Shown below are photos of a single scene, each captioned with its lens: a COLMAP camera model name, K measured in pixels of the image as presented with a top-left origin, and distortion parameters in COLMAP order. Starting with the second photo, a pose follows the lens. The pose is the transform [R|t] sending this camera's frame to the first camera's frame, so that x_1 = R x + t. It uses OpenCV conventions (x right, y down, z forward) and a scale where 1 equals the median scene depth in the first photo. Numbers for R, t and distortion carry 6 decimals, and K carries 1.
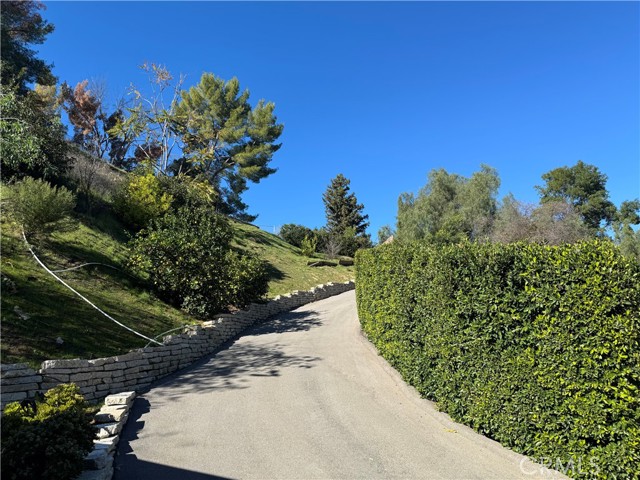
lens RADIAL K [[449.8, 0, 323.4], [0, 449.8, 247.8], [0, 0, 1]] dist [0.055408, -0.063928]
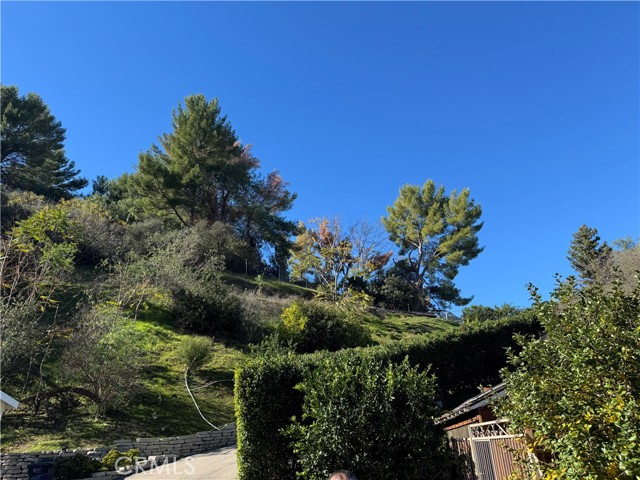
lens RADIAL K [[449.8, 0, 320.4], [0, 449.8, 244.6], [0, 0, 1]] dist [0.055408, -0.063928]
pose [[0.777274, -0.267461, -0.569482, 0.210124], [0.158878, 0.959248, -0.233669, 0.000342], [0.608771, 0.091147, 0.788092, -0.036515]]
